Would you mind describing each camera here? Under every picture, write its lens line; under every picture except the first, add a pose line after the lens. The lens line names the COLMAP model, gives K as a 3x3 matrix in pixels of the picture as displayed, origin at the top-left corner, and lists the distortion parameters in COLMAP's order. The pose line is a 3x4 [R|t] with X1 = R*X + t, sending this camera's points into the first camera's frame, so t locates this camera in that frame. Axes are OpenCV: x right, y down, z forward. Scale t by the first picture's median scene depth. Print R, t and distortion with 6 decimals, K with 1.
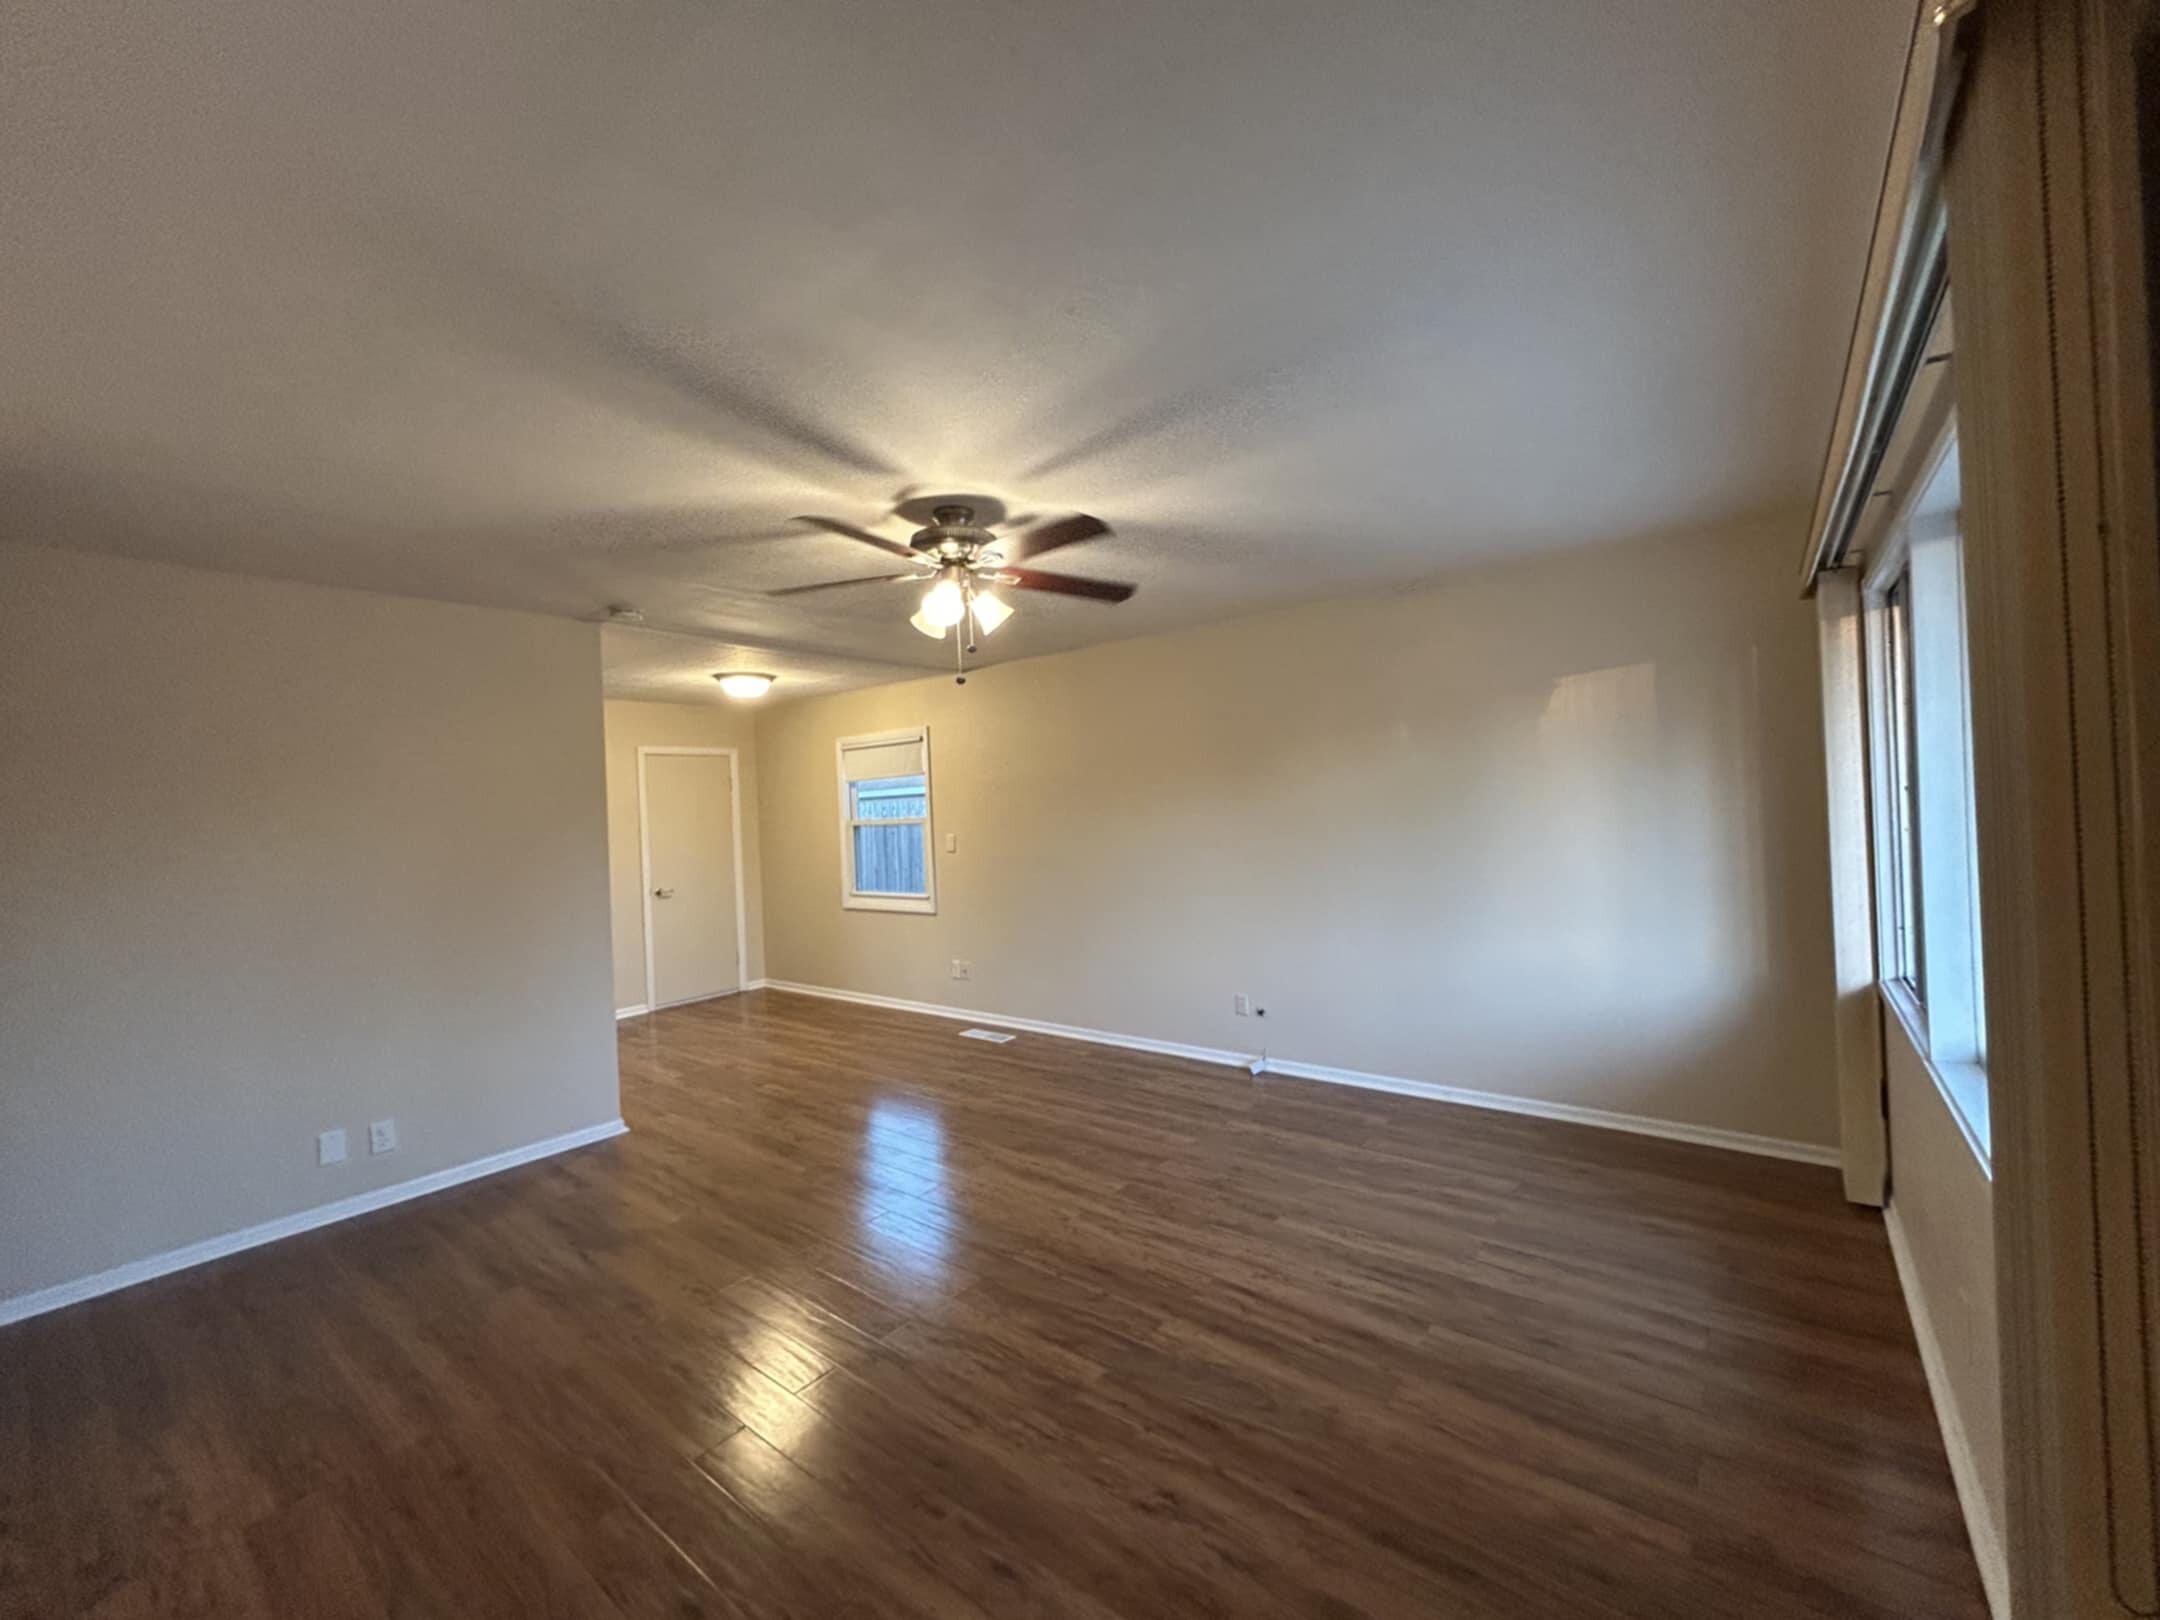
lens RADIAL K [[872.1, 0, 1080.0], [0, 872.1, 810.0], [0, 0, 1]] dist [-0.001201, 0.000169]
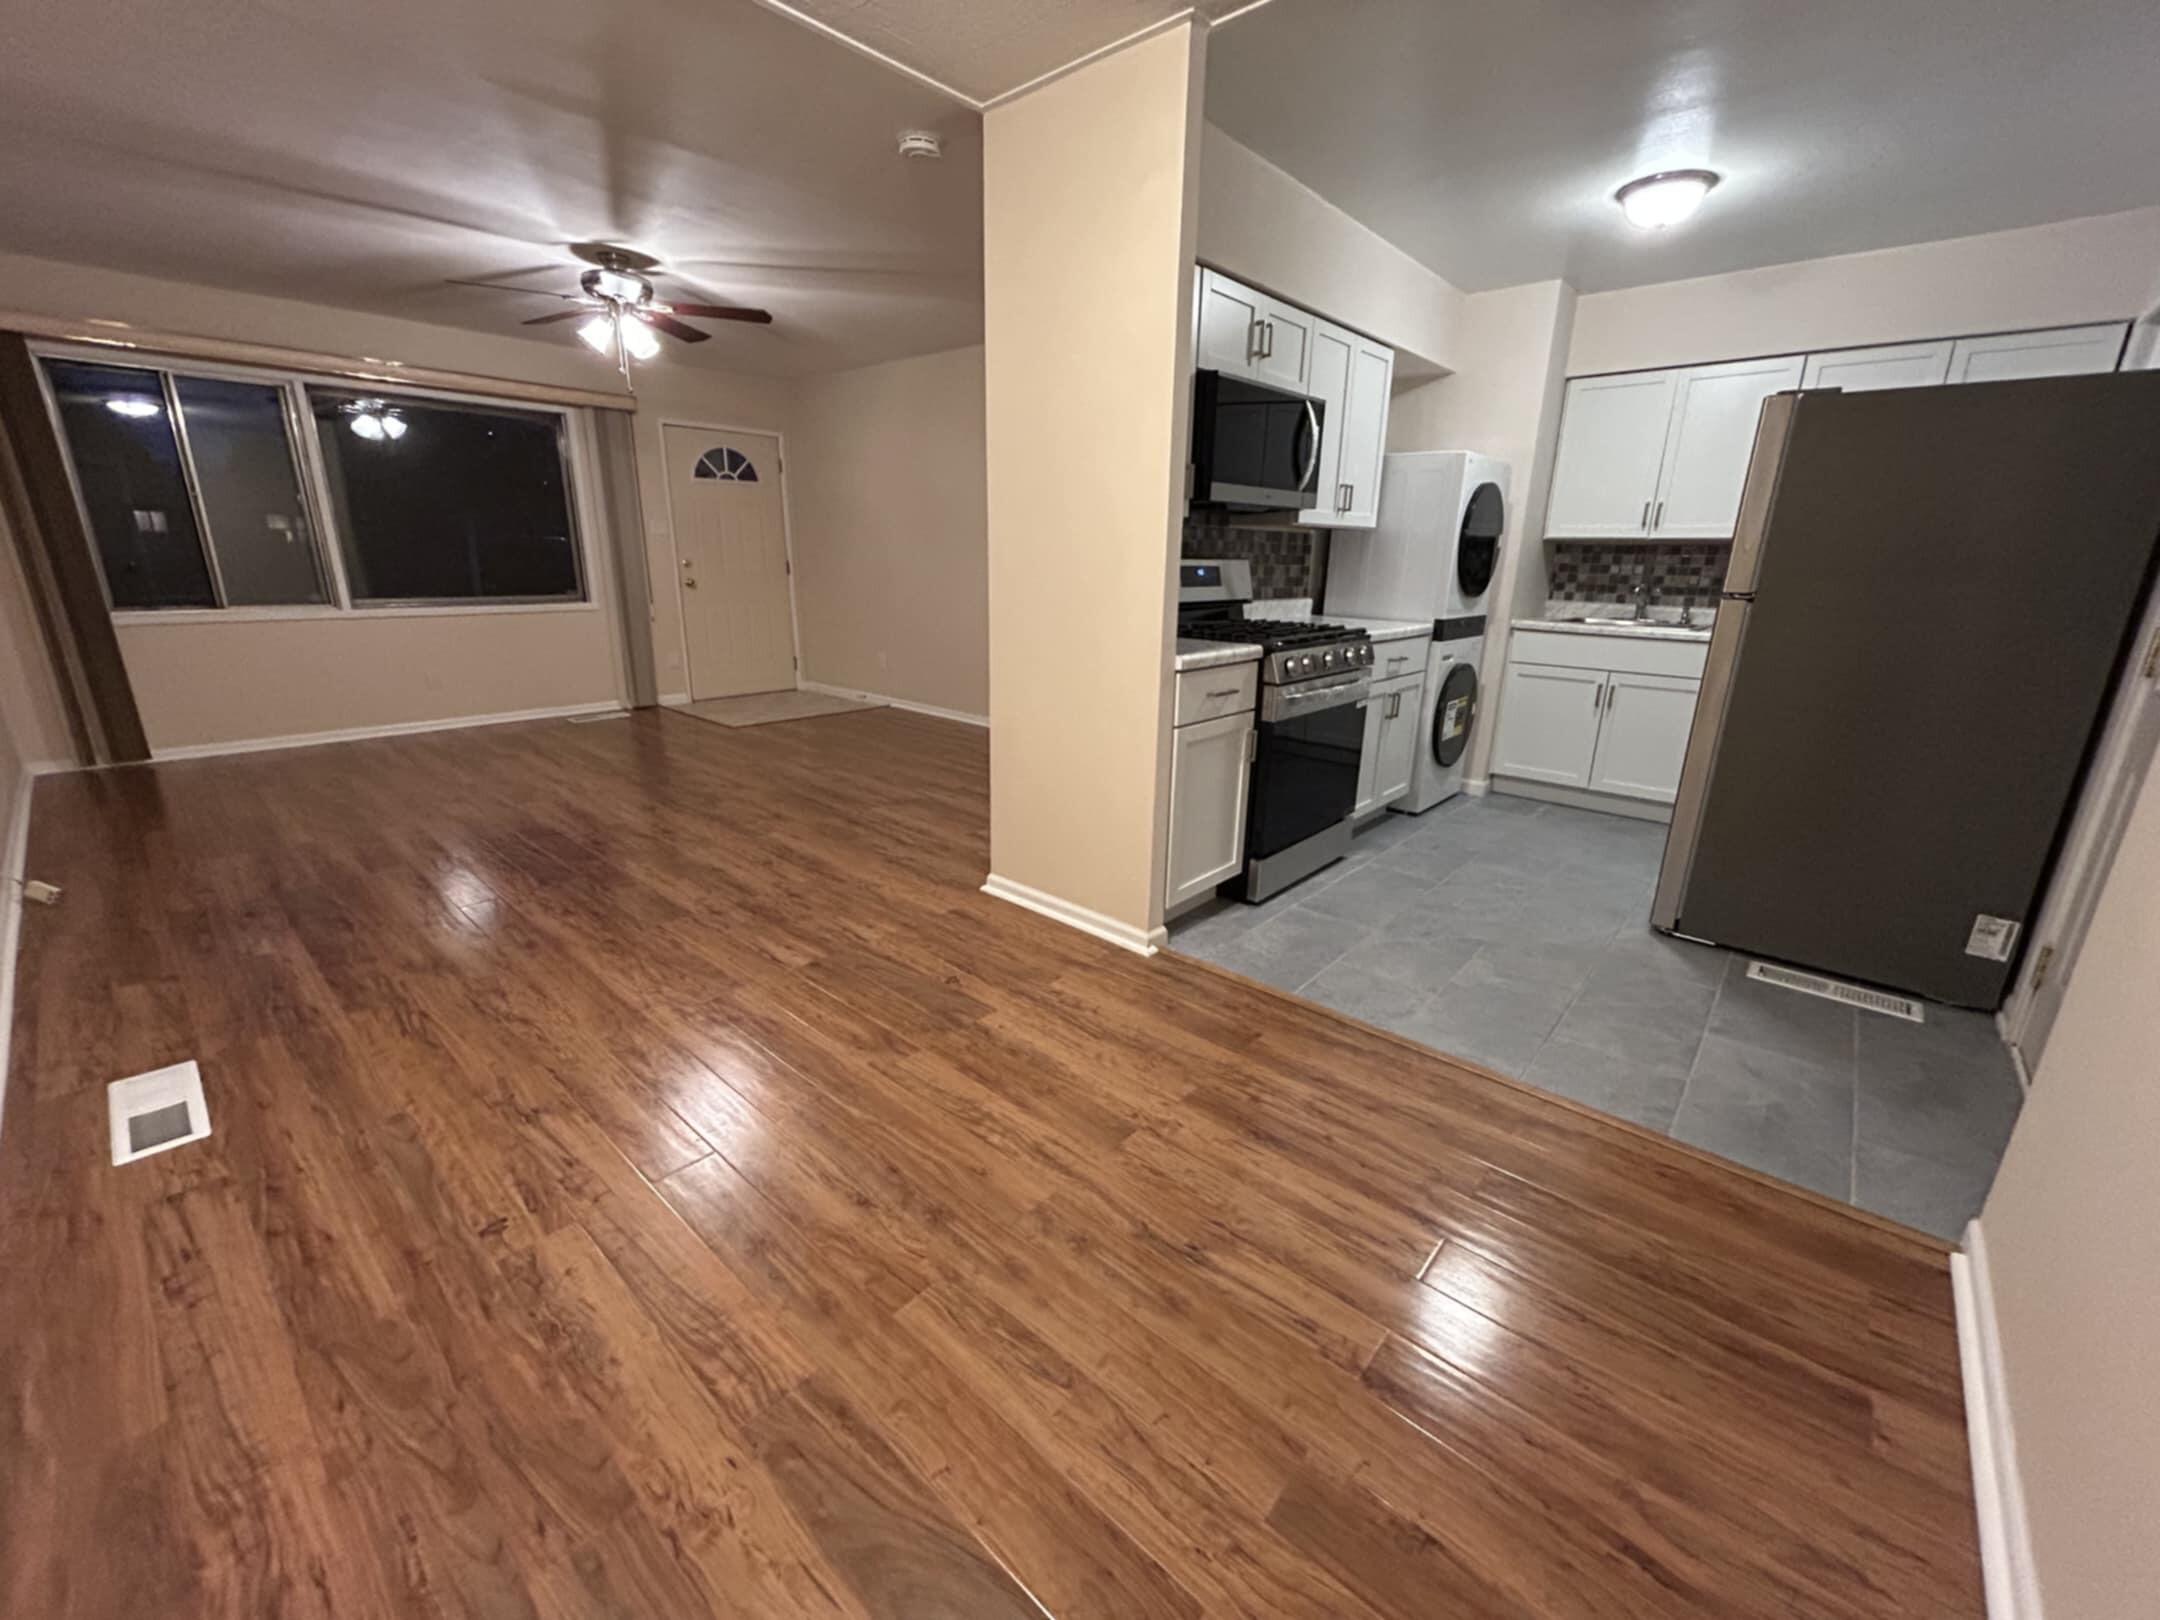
lens RADIAL K [[872.1, 0, 1080.0], [0, 872.1, 810.0], [0, 0, 1]] dist [-0.001201, 0.000169]
pose [[-0.997903, 0.006120, 0.064439, -0.664097], [0.024398, 0.957656, 0.286879, 0.083314], [-0.059954, 0.287850, -0.955797, 1.733593]]
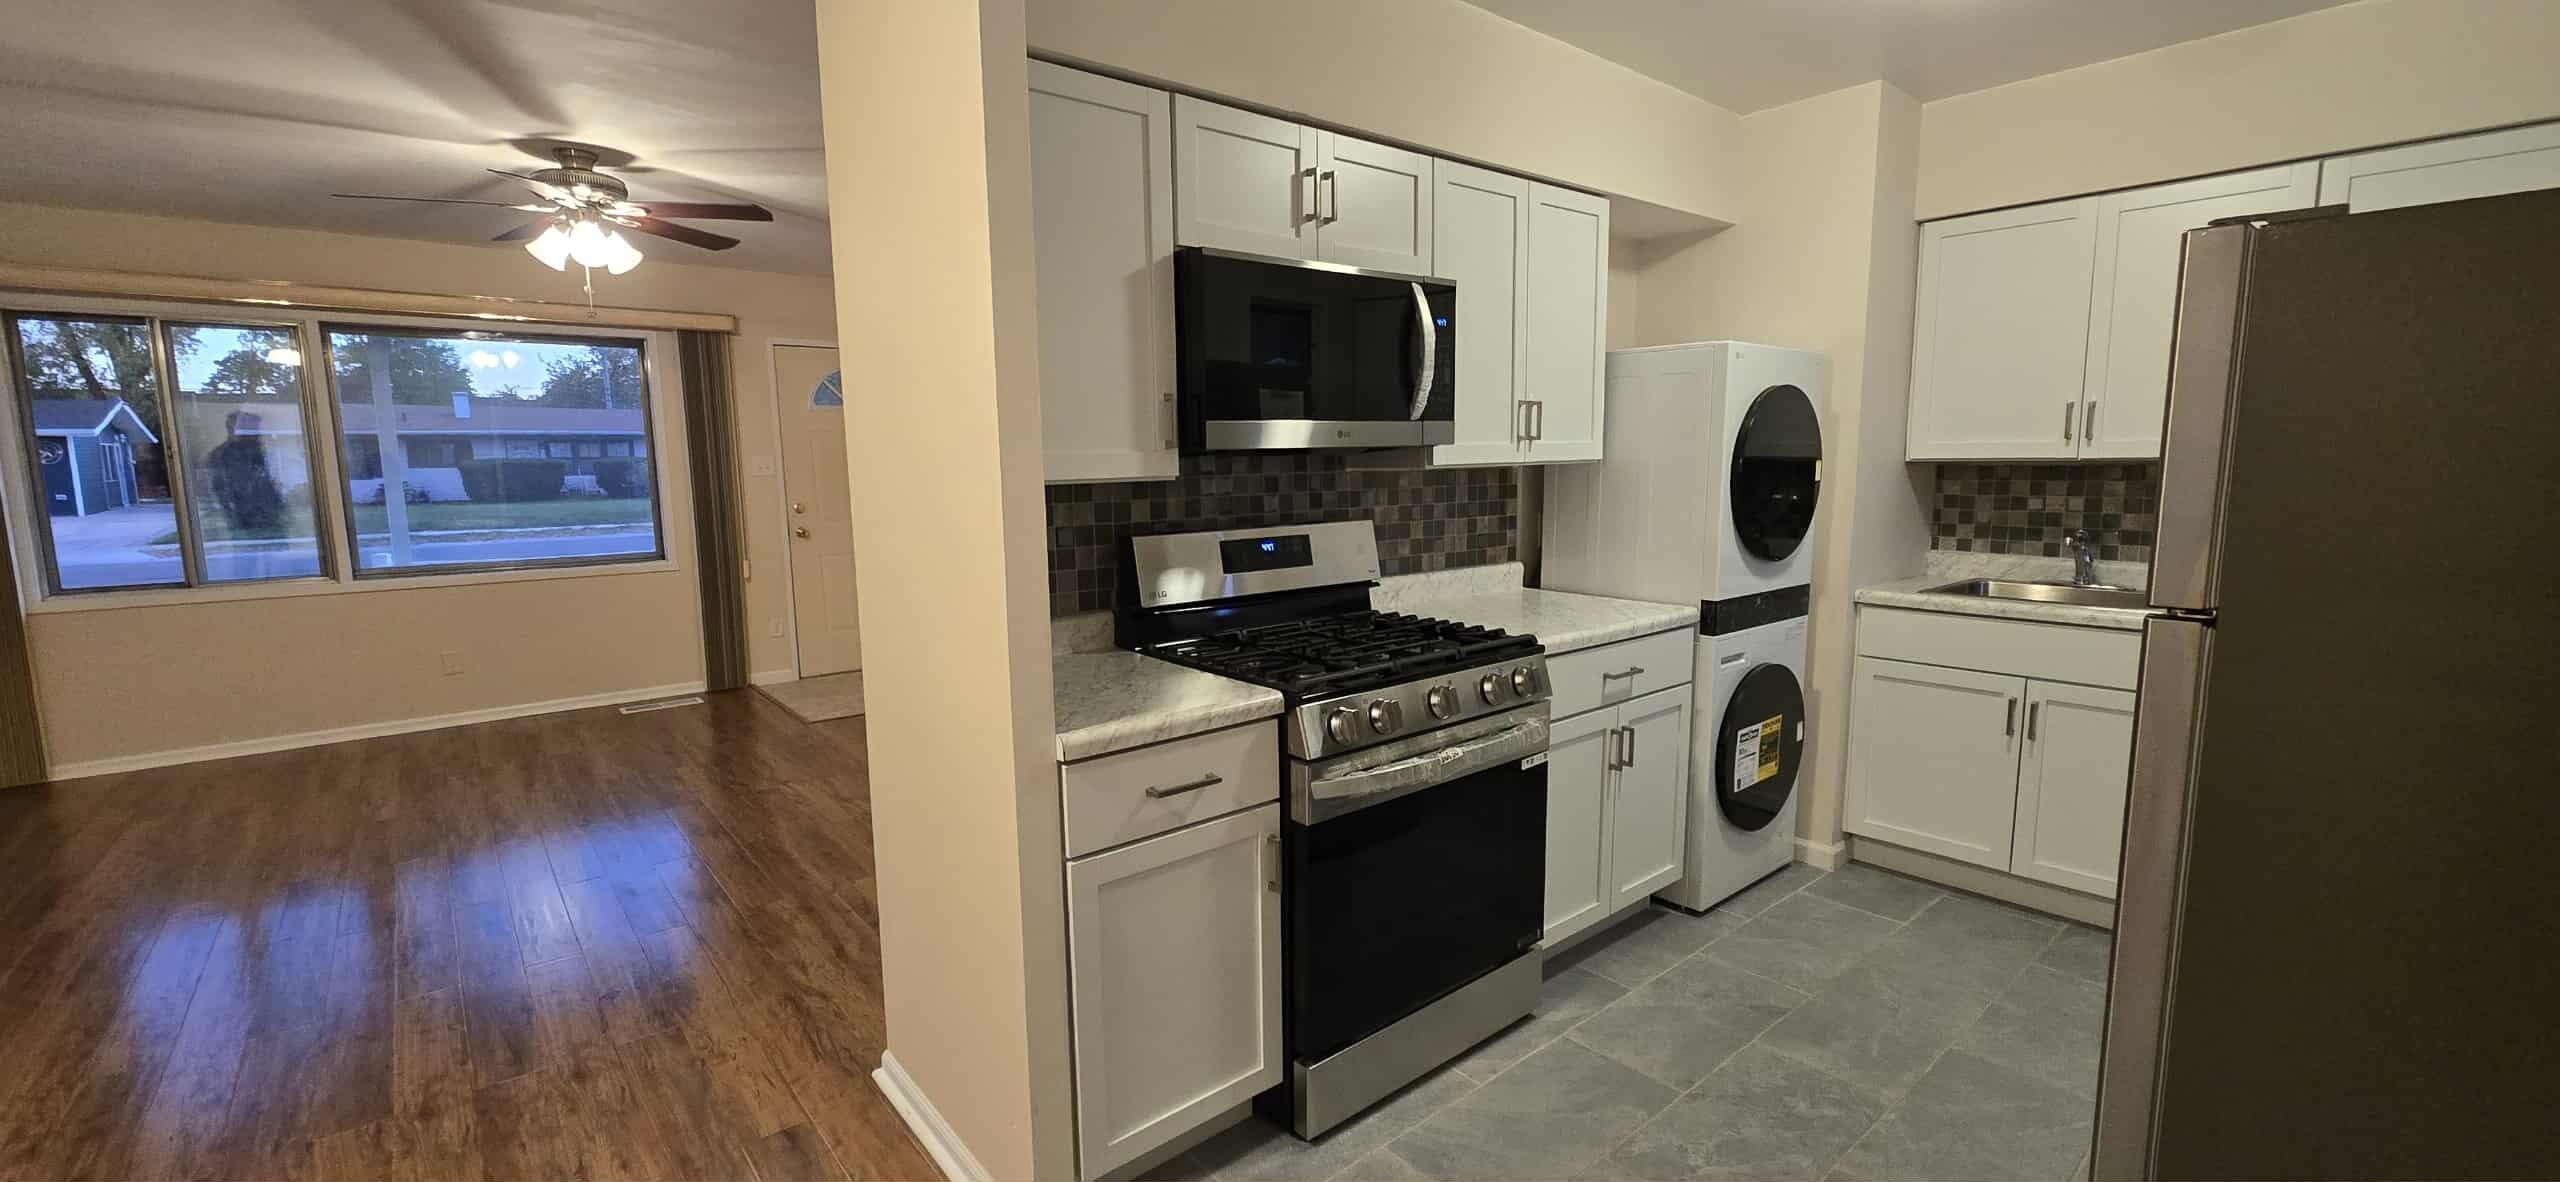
lens RADIAL K [[1046.1, 0, 1290.9], [0, 1046.1, 597.2], [0, 0, 1]] dist [0.002828, -0.000034]
pose [[-0.977484, 0.025658, 0.209442, -0.870773], [0.054696, 0.989463, 0.134054, 0.053759], [-0.203795, 0.142491, -0.968589, 1.479655]]
